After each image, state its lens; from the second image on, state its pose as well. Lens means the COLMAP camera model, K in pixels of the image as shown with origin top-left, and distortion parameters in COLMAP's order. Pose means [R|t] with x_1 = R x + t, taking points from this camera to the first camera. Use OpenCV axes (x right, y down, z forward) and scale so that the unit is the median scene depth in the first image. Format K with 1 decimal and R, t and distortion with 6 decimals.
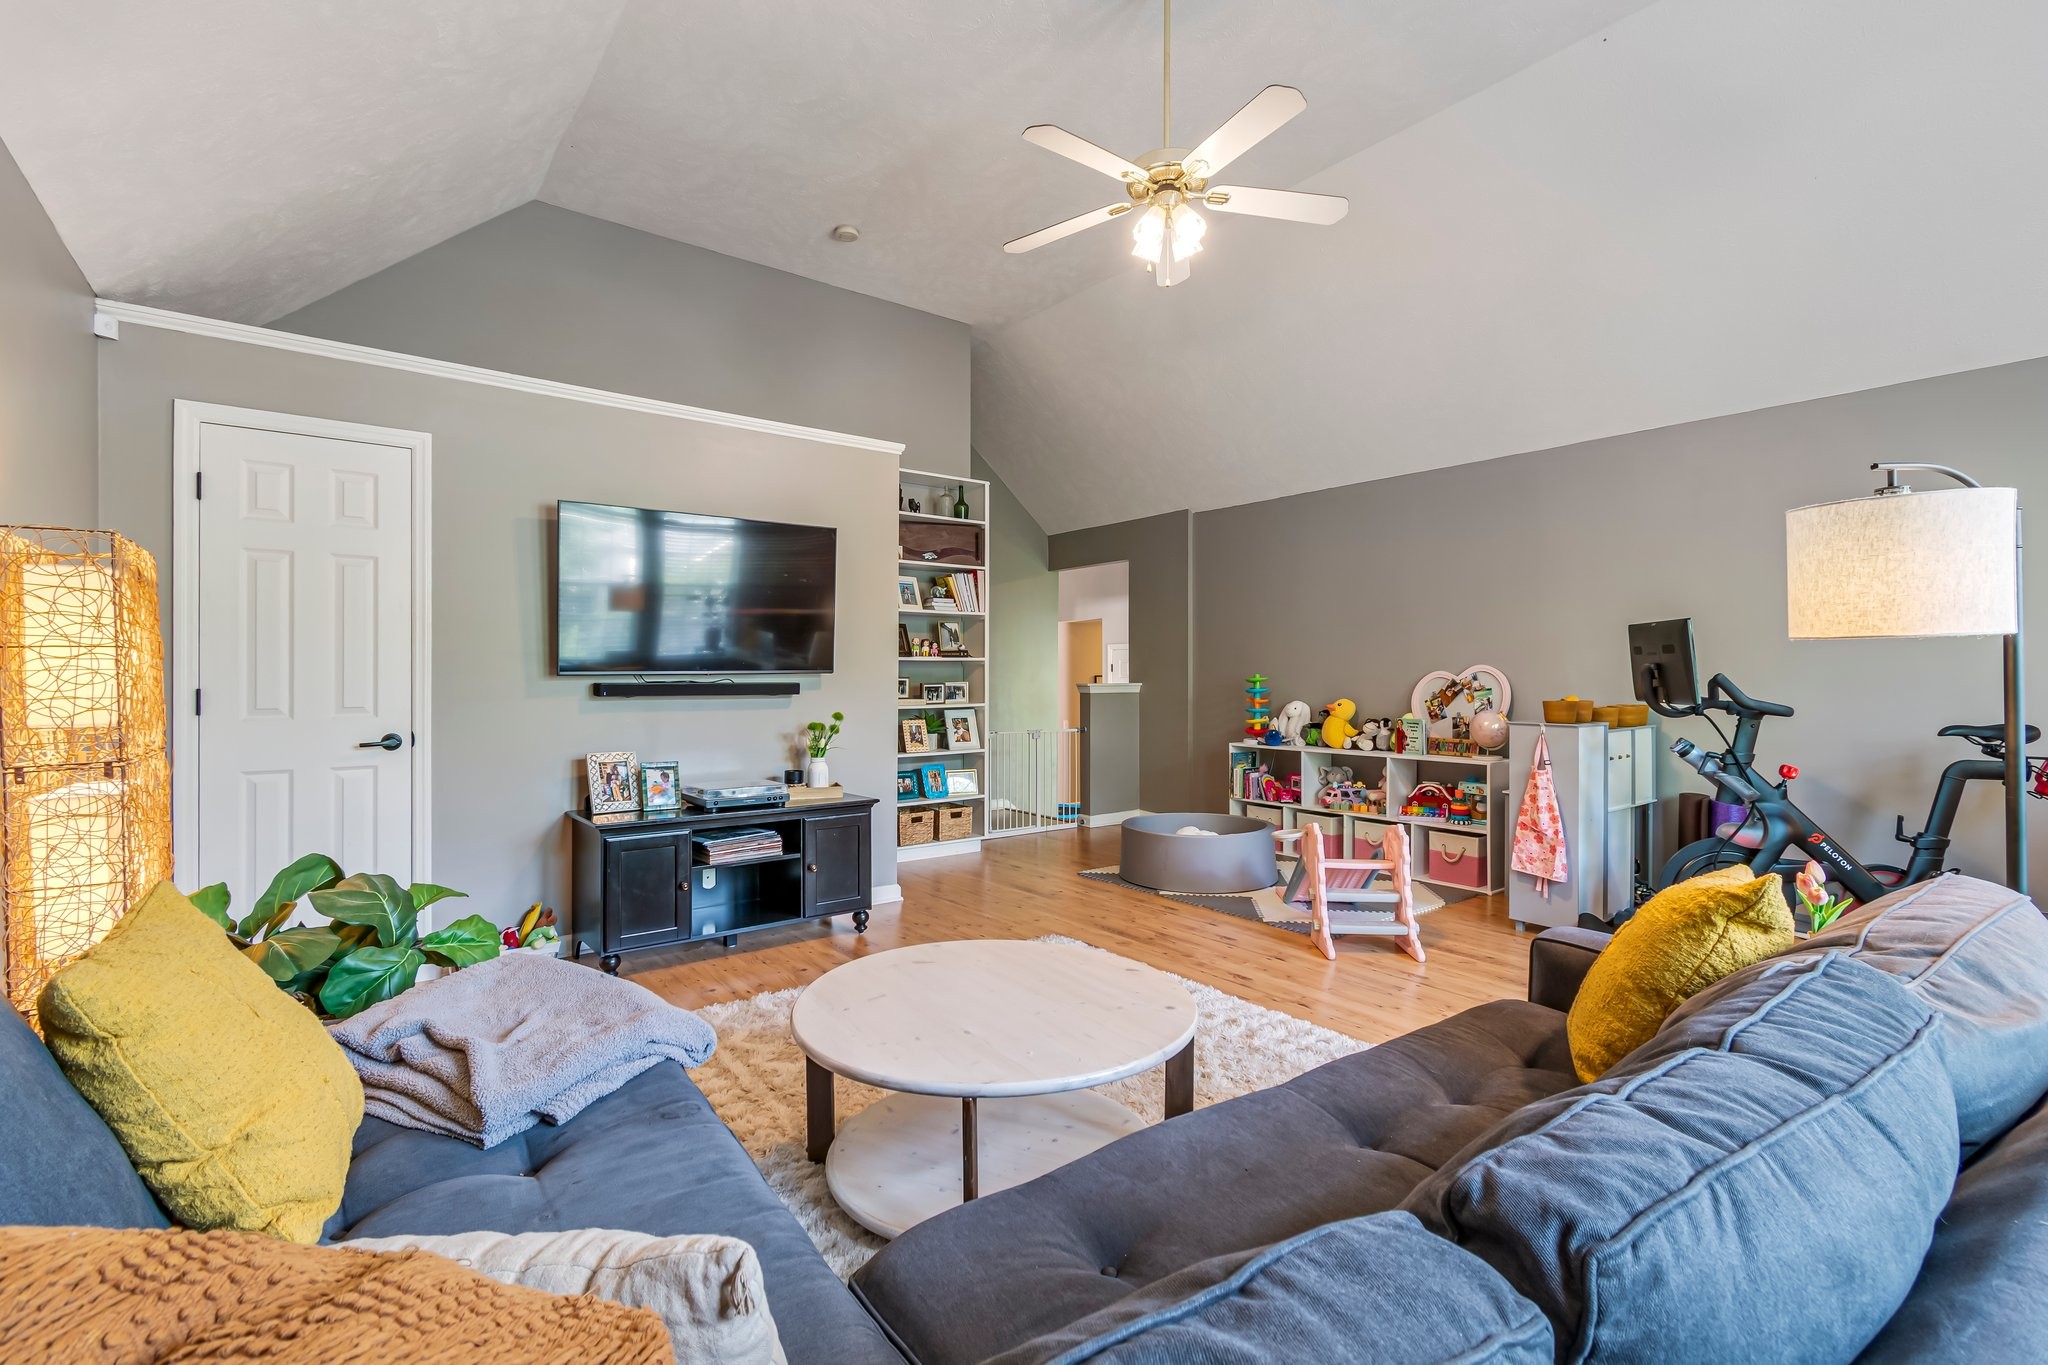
lens RADIAL K [[928.8, 0, 996.1], [0, 928.8, 676.7], [0, 0, 1]] dist [0.002216, 0.000259]
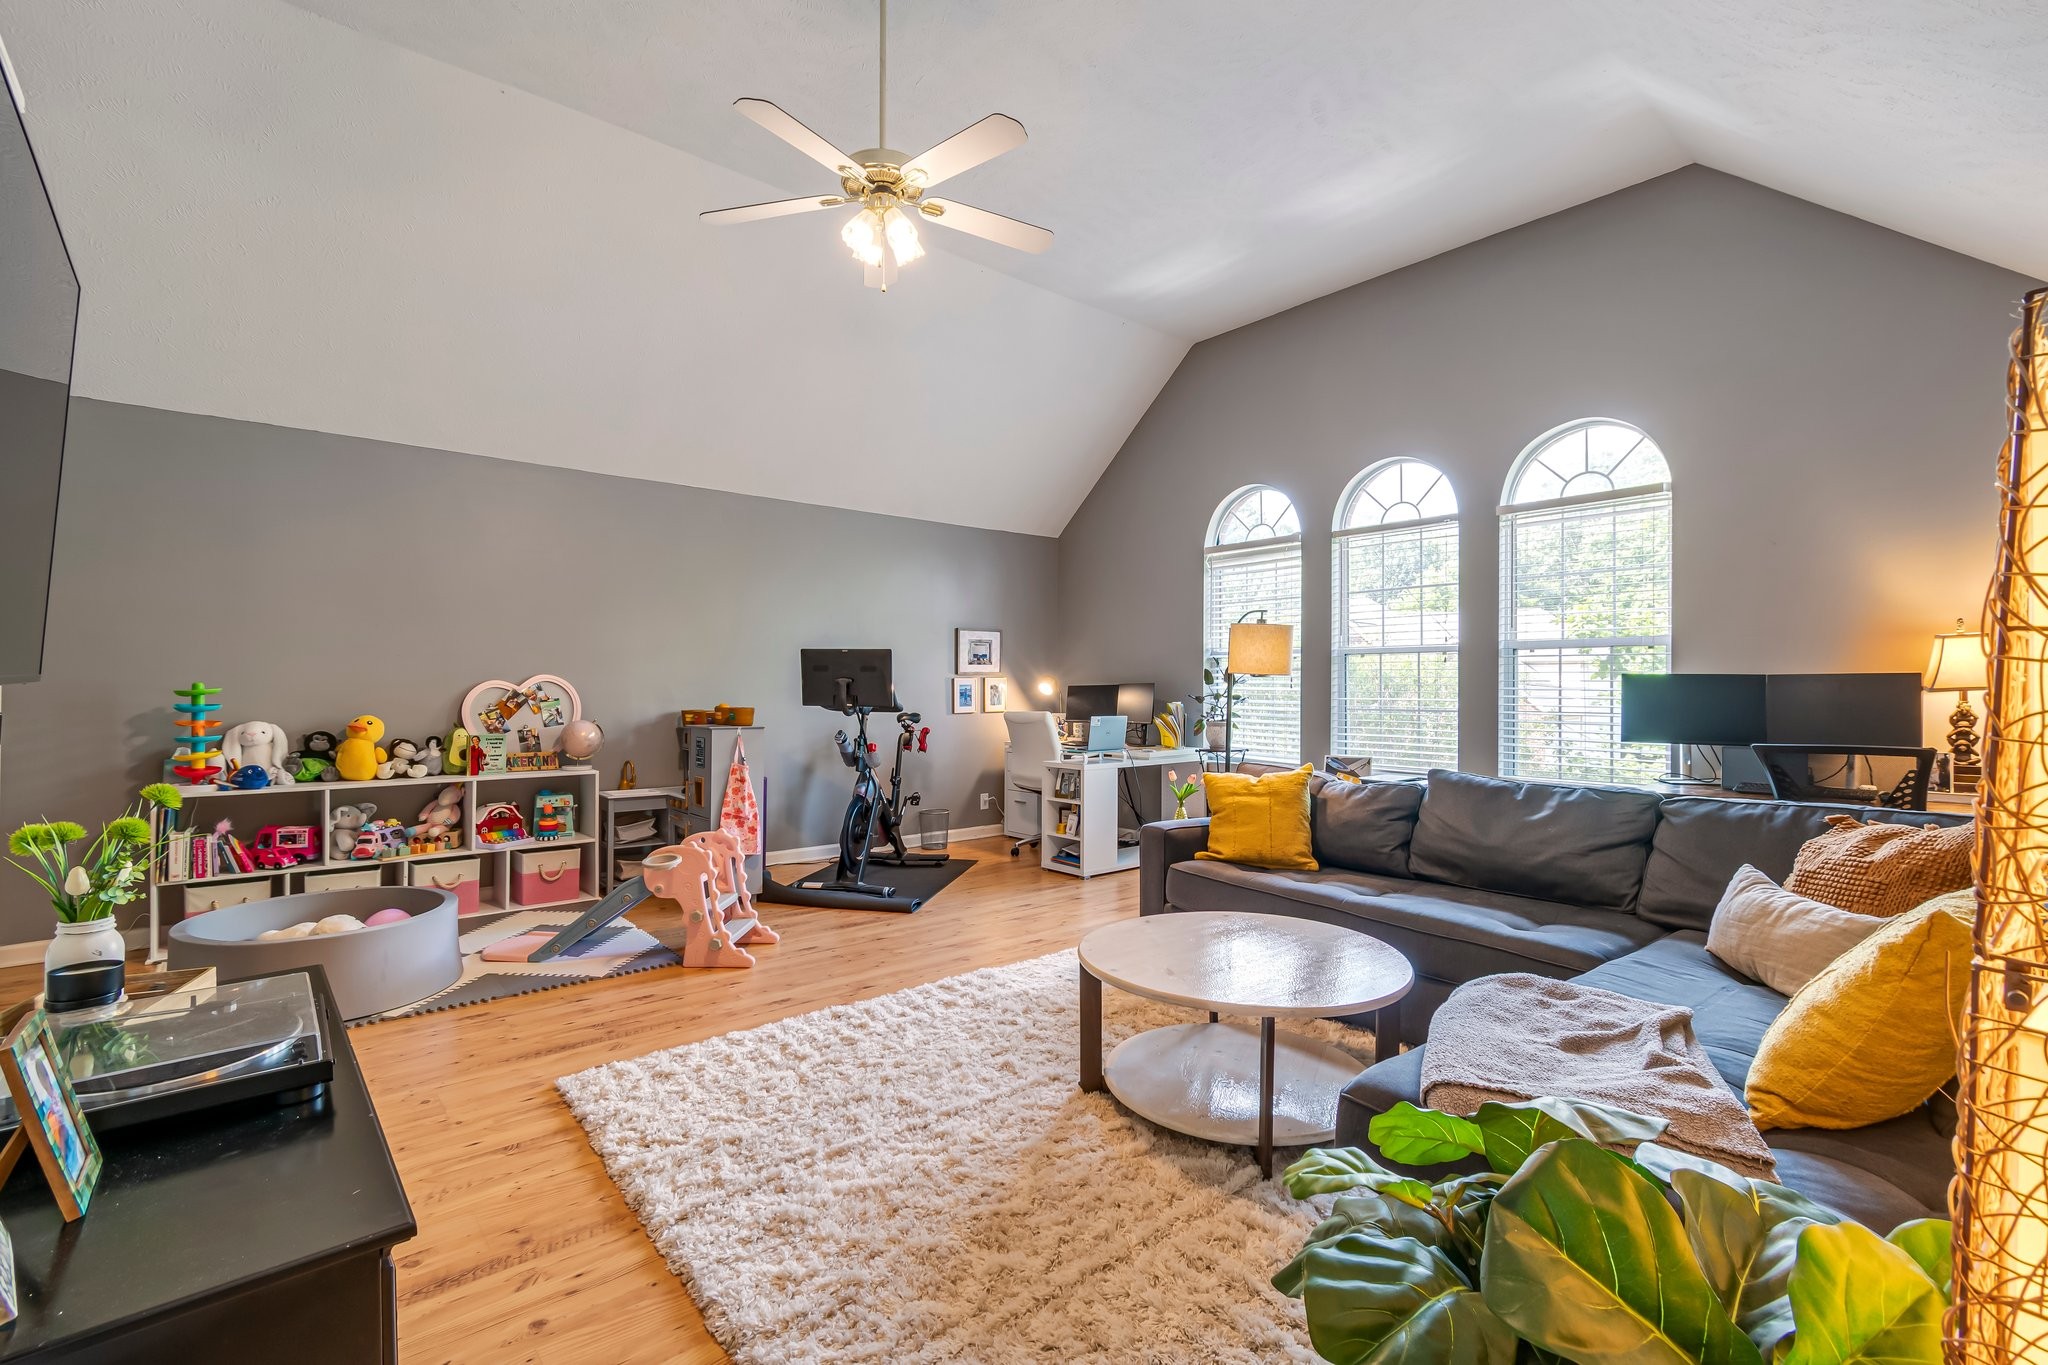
lens RADIAL K [[928.0, 0, 1048.7], [0, 928.0, 686.1], [0, 0, 1]] dist [0.000743, 0.000759]
pose [[-0.103083, -0.001257, 0.994672, -0.592495], [-0.003219, 0.999994, 0.000930, -0.004066], [-0.994667, -0.003106, -0.103087, 0.677982]]
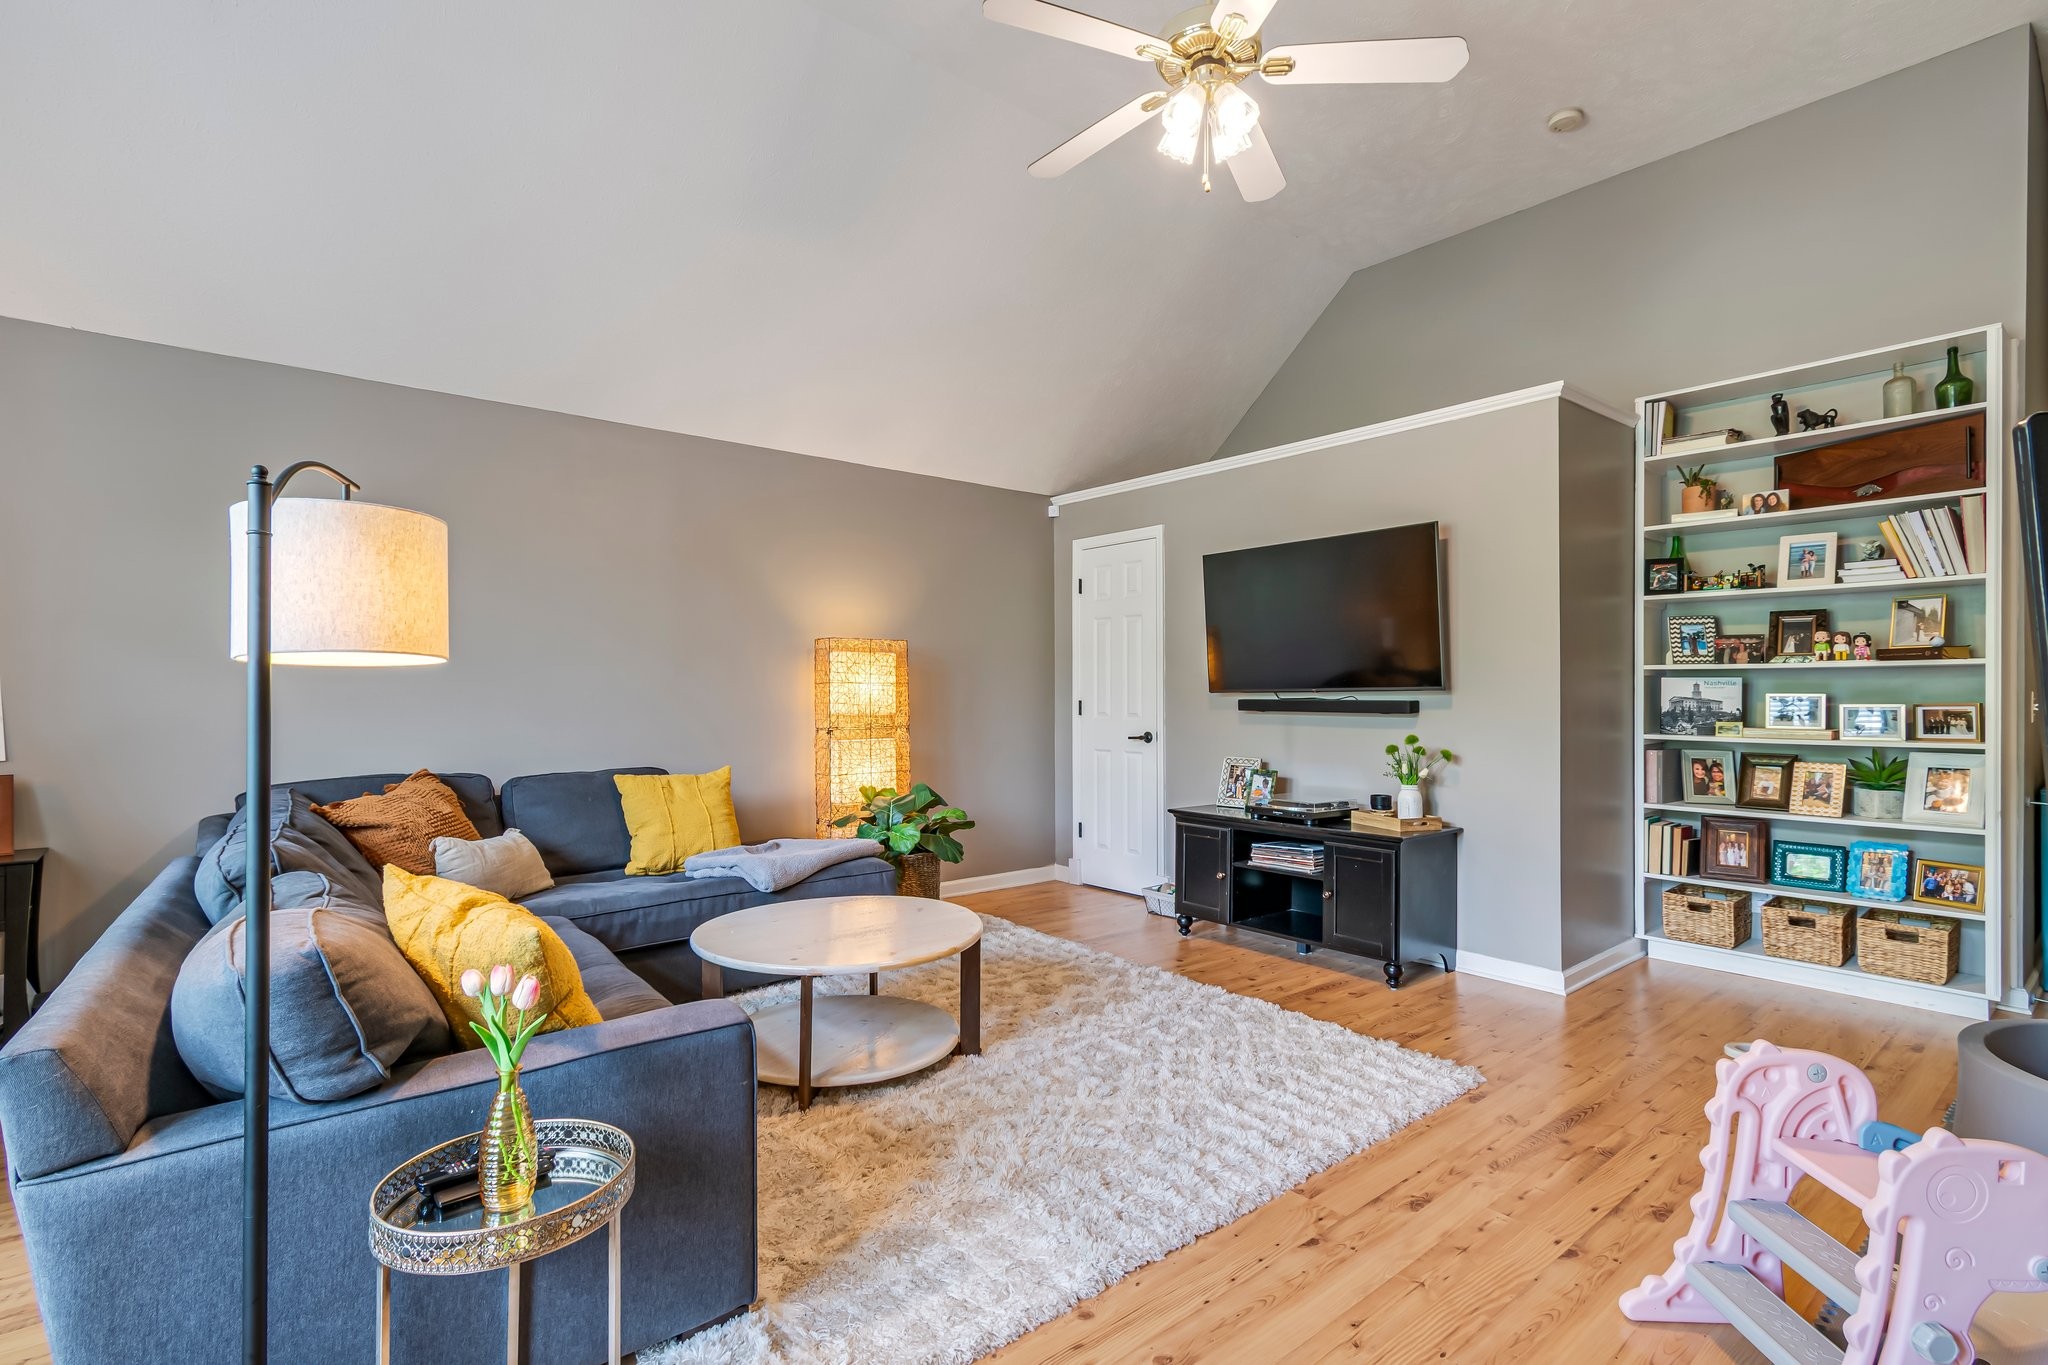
lens RADIAL K [[945.7, 0, 1023.5], [0, 945.7, 699.6], [0, 0, 1]] dist [0.000491, 0.000336]
pose [[0.052179, 0.008660, -0.998600, 0.701024], [0.001949, 0.999960, 0.008773, -0.003493], [0.998636, -0.002404, 0.052160, 0.589087]]
